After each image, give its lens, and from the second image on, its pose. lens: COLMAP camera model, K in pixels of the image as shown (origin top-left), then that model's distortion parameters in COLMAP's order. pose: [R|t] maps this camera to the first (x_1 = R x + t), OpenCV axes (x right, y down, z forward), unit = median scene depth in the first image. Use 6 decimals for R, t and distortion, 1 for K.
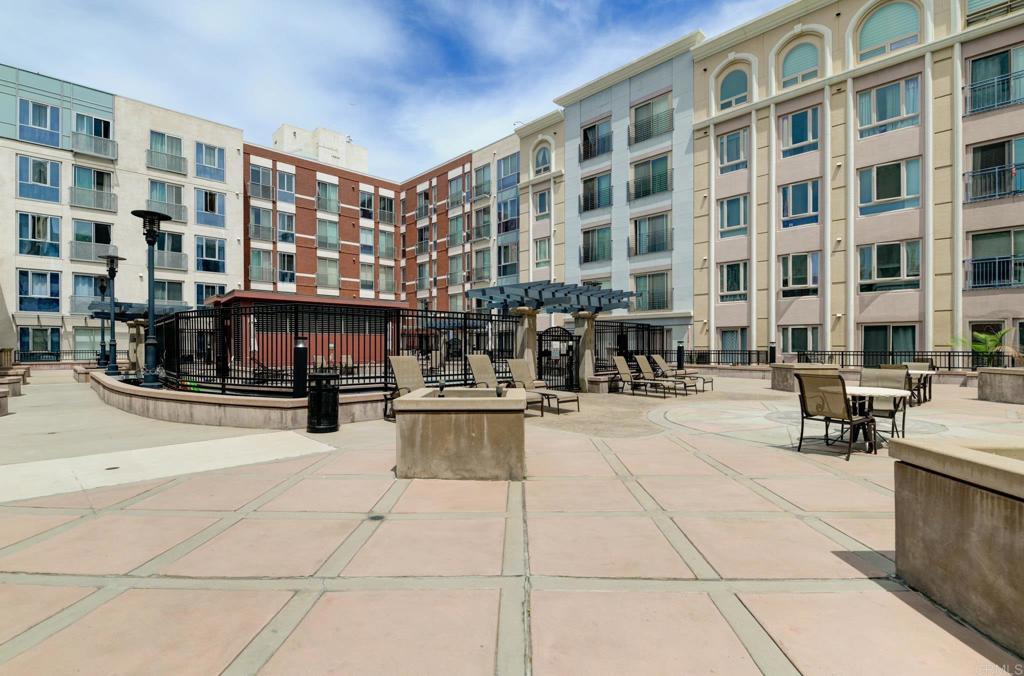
lens RADIAL K [[470.5, 0, 526.3], [0, 470.5, 333.0], [0, 0, 1]] dist [0.001599, -0.000466]
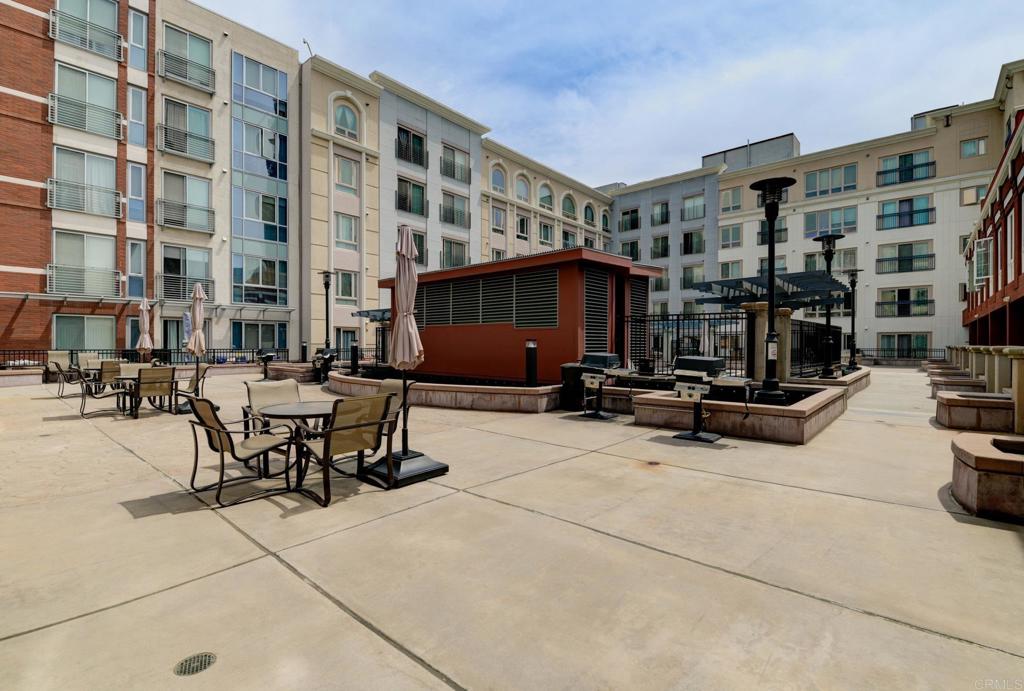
lens RADIAL K [[473.5, 0, 501.9], [0, 473.5, 347.1], [0, 0, 1]] dist [0.002505, -0.000056]
pose [[-0.057311, -0.004602, 0.998346, -0.374235], [-0.031390, 0.999503, 0.002806, 0.009625], [-0.997863, -0.031177, -0.057427, 0.349967]]
